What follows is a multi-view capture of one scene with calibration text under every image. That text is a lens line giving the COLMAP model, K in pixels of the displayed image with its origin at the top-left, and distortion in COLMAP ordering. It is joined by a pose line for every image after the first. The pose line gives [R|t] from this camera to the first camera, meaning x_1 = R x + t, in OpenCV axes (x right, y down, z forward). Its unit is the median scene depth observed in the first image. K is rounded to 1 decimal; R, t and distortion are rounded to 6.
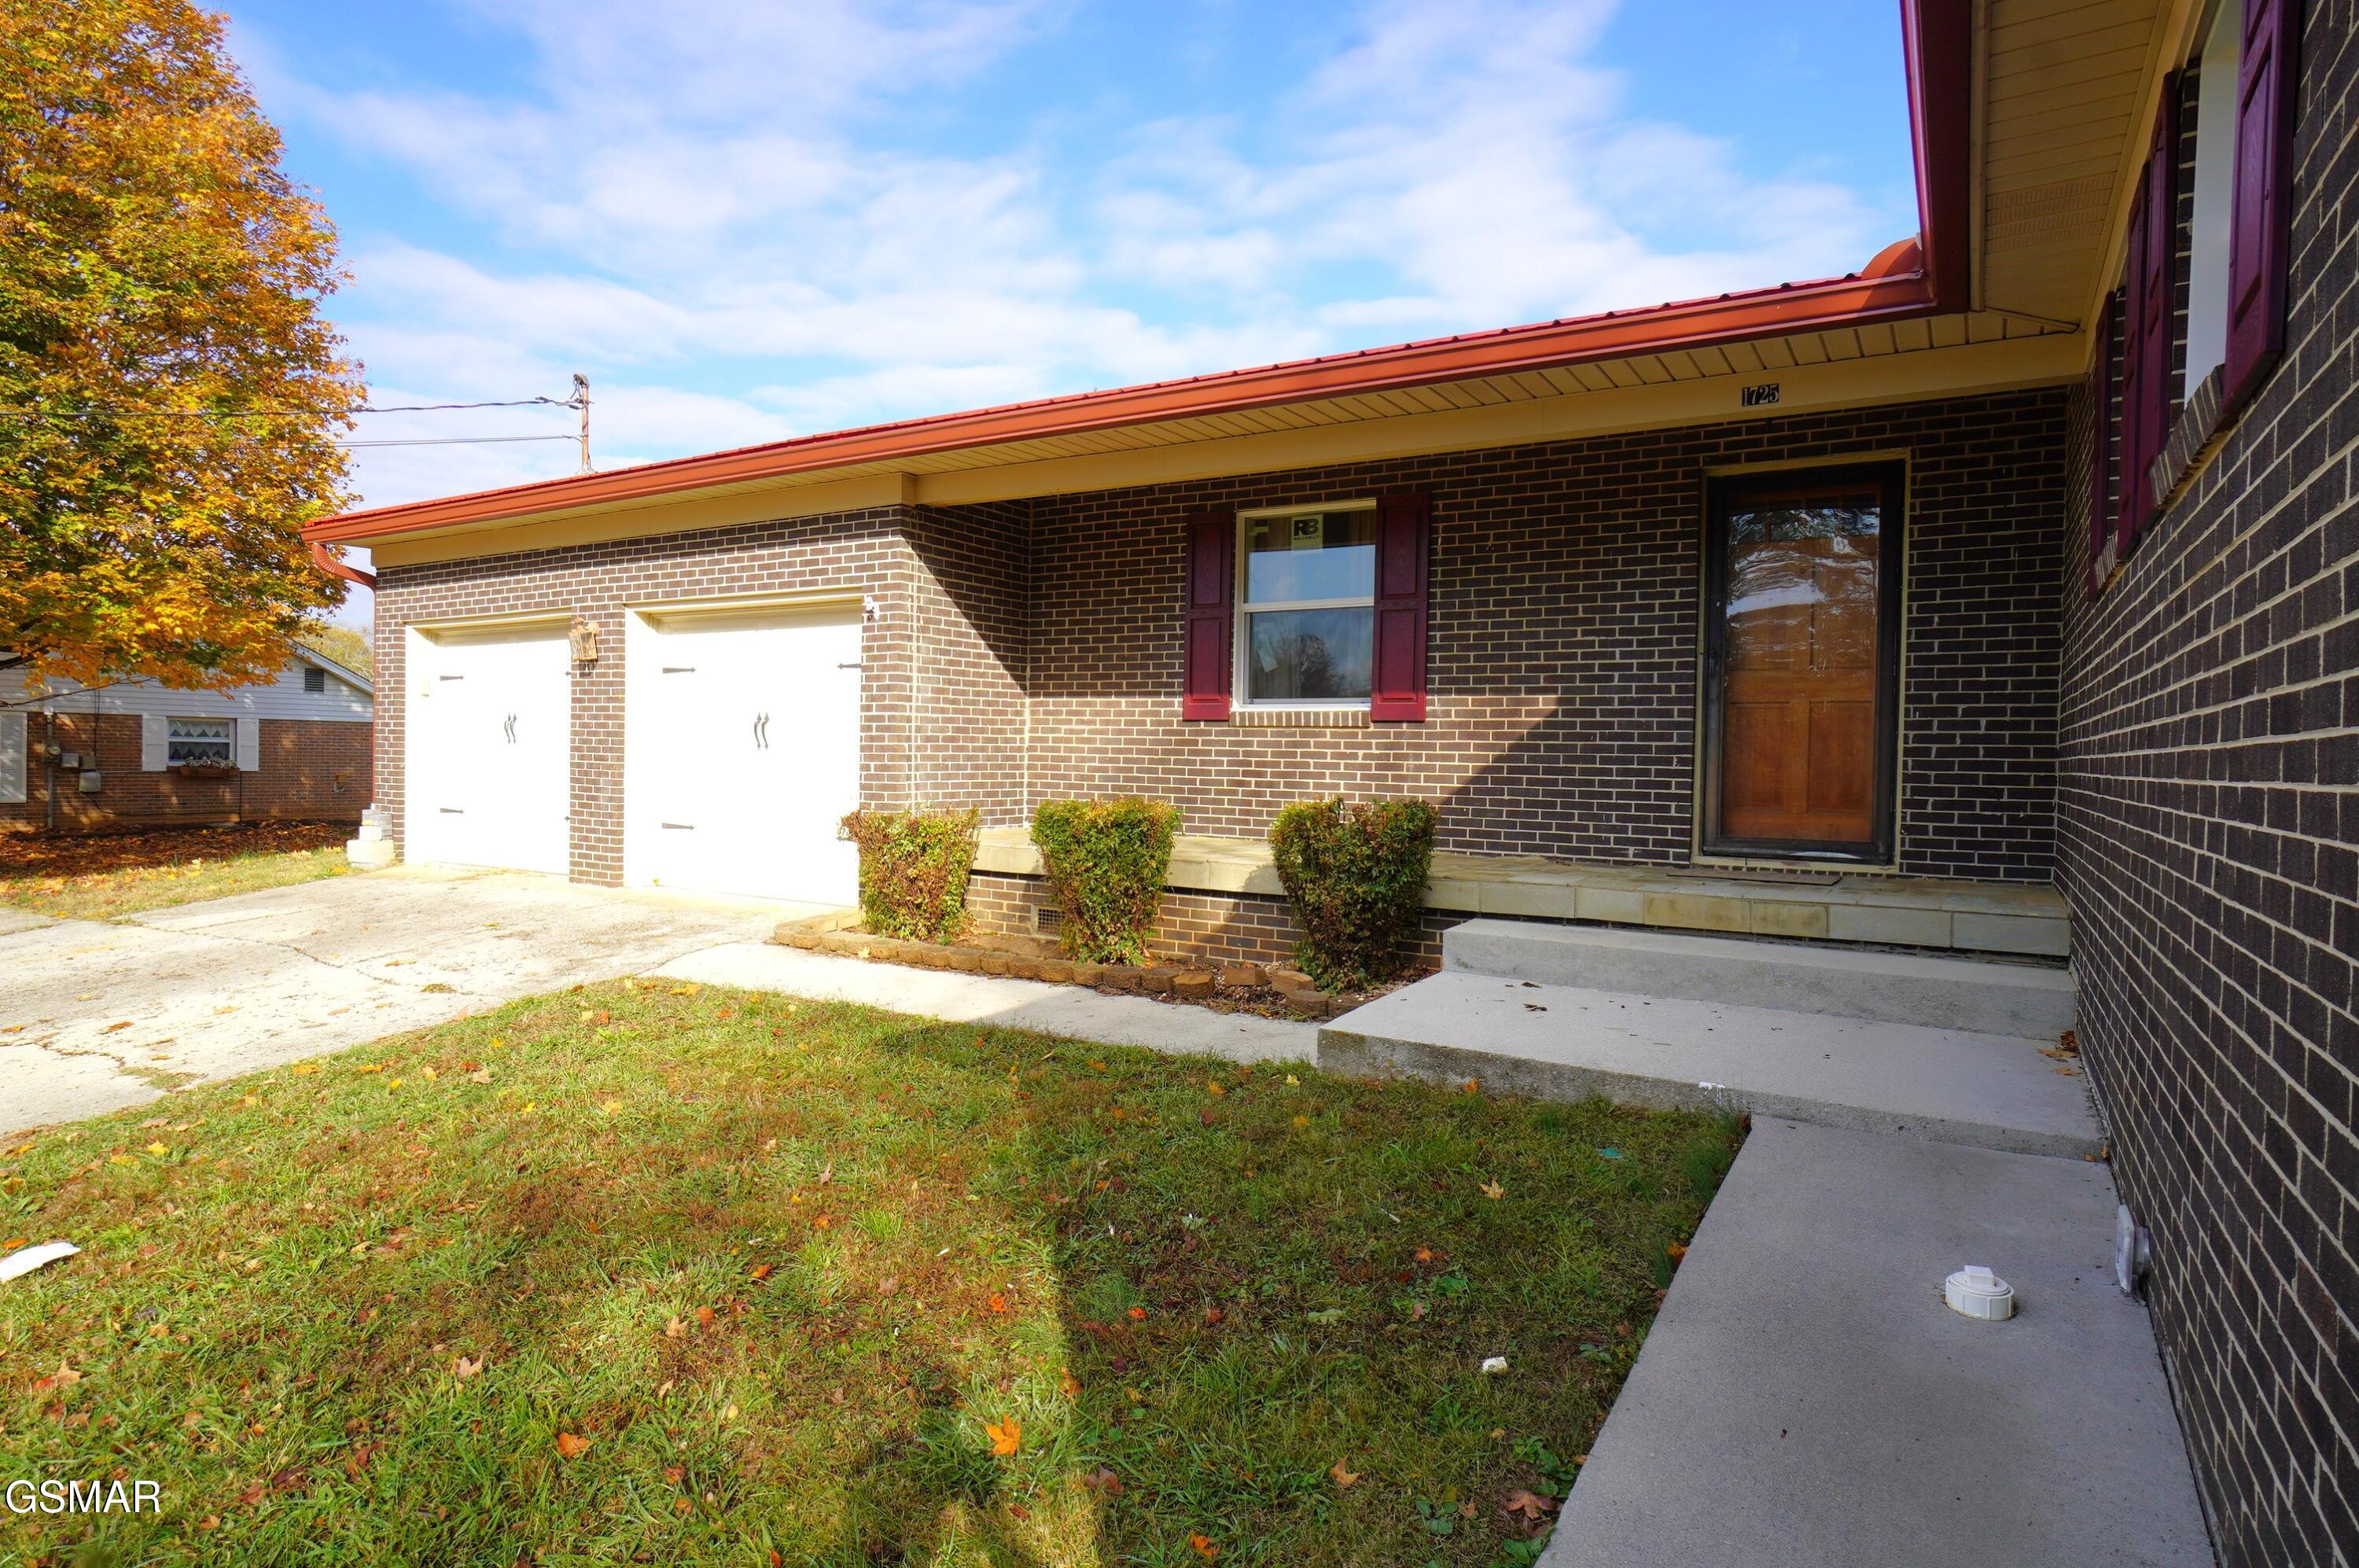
lens RADIAL K [[1285.1, 0, 1171.1], [0, 1285.1, 793.5], [0, 0, 1]] dist [-0.015087, 0.000769]
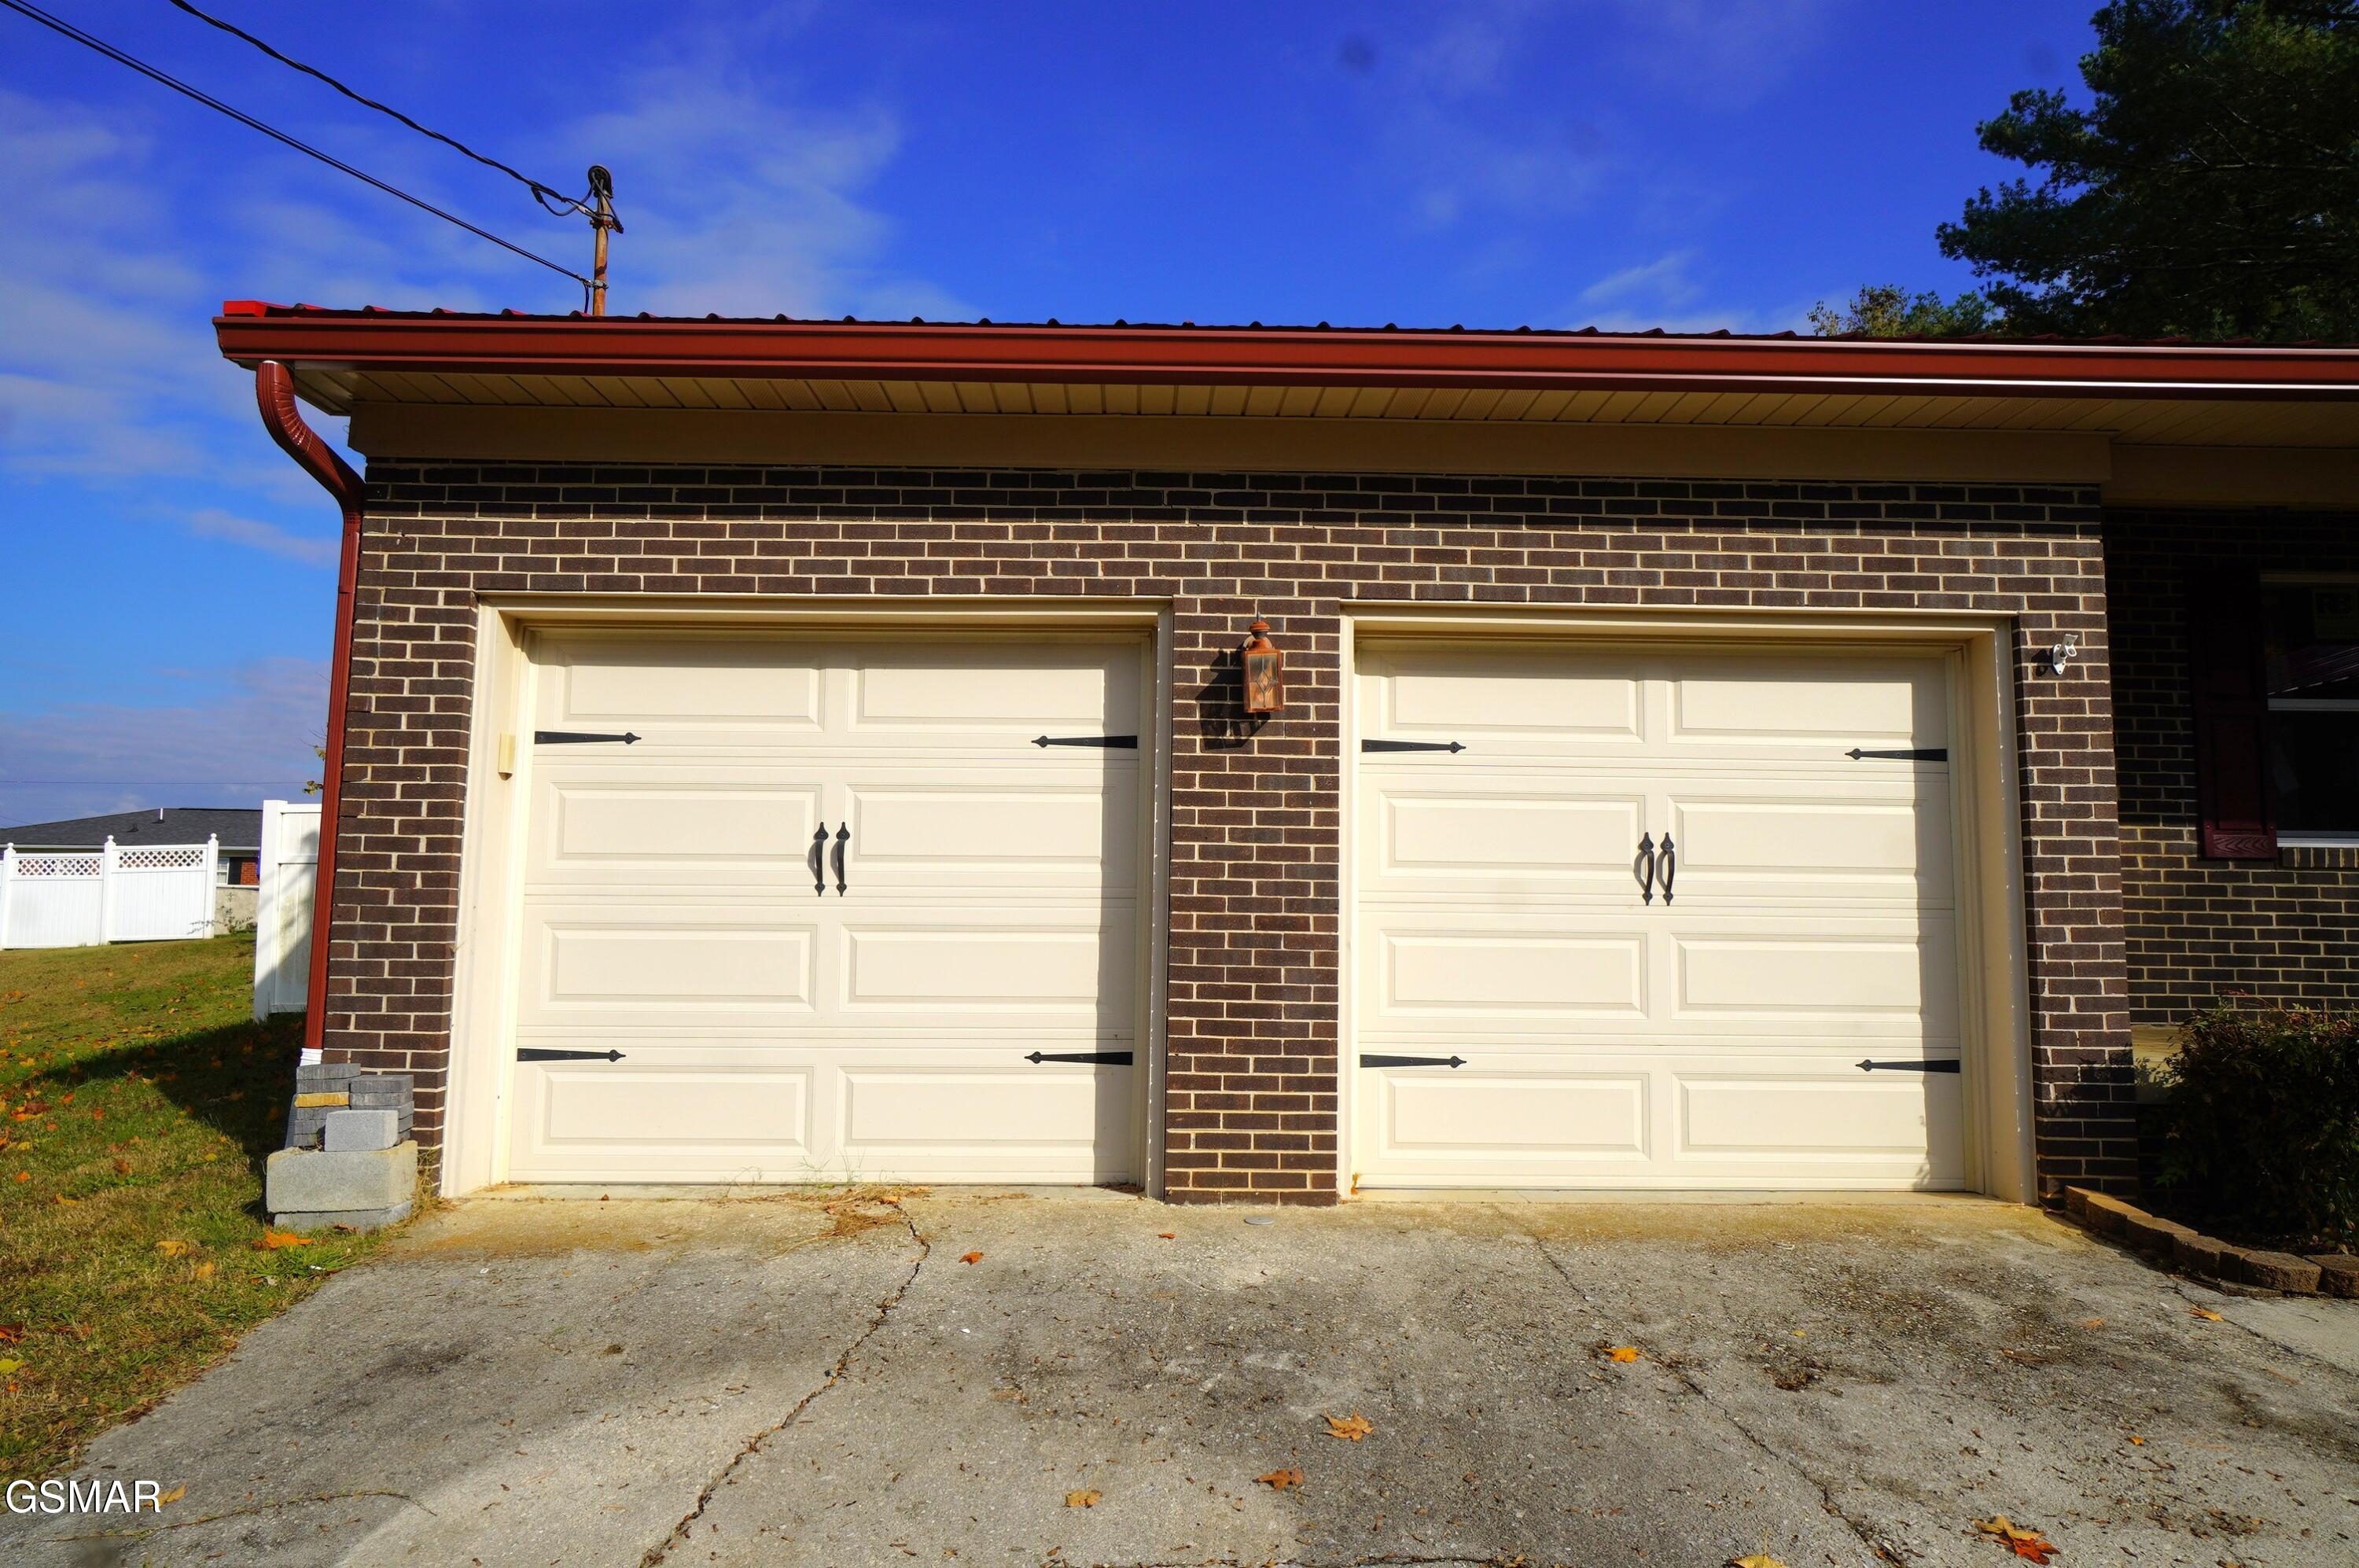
lens RADIAL K [[1419.3, 0, 1172.5], [0, 1419.3, 774.8], [0, 0, 1]] dist [-0.013837, 0.012271]
pose [[0.831409, 0.048883, 0.553507, -0.906280], [0.025300, 0.991760, -0.125591, -0.021029], [-0.555085, 0.118421, 0.823321, 0.702304]]
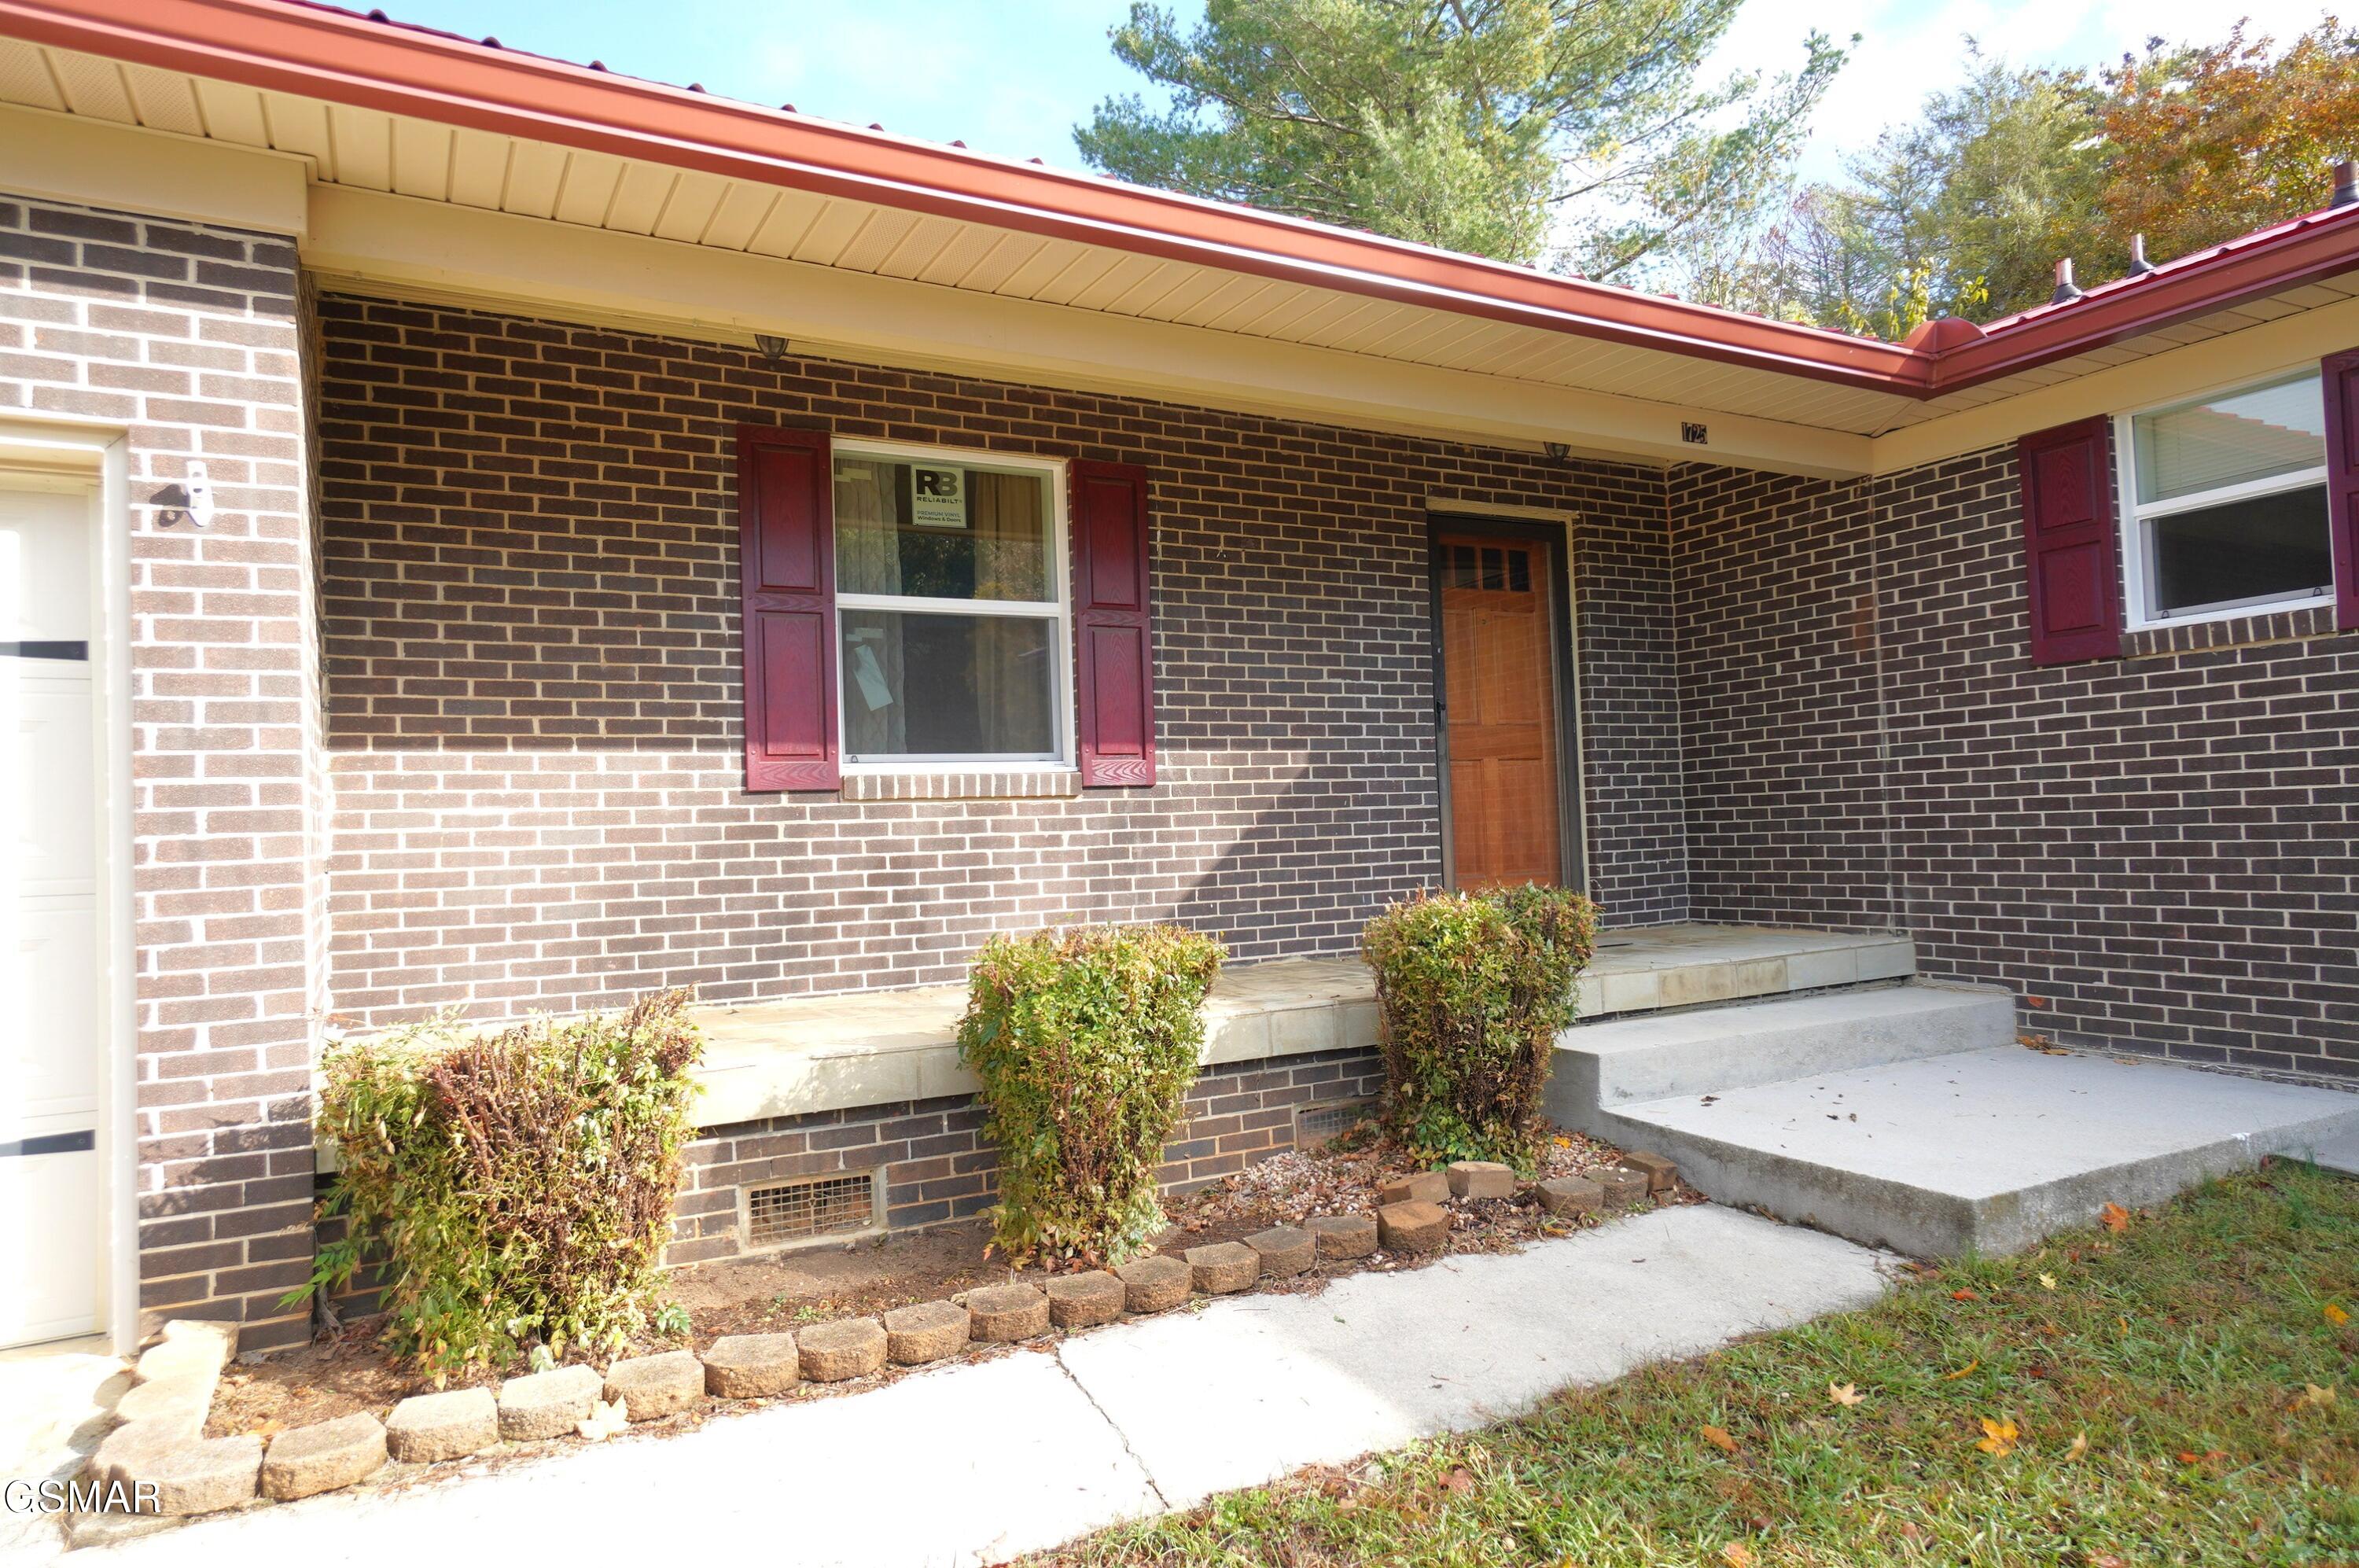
lens RADIAL K [[1419.3, 0, 1172.7], [0, 1419.3, 808.5], [0, 0, 1]] dist [-0.013837, 0.012271]
pose [[0.494353, -0.021788, 0.868988, -0.444058], [0.069062, 0.997510, -0.014277, -0.029842], [-0.866513, 0.067072, 0.494627, 0.562532]]
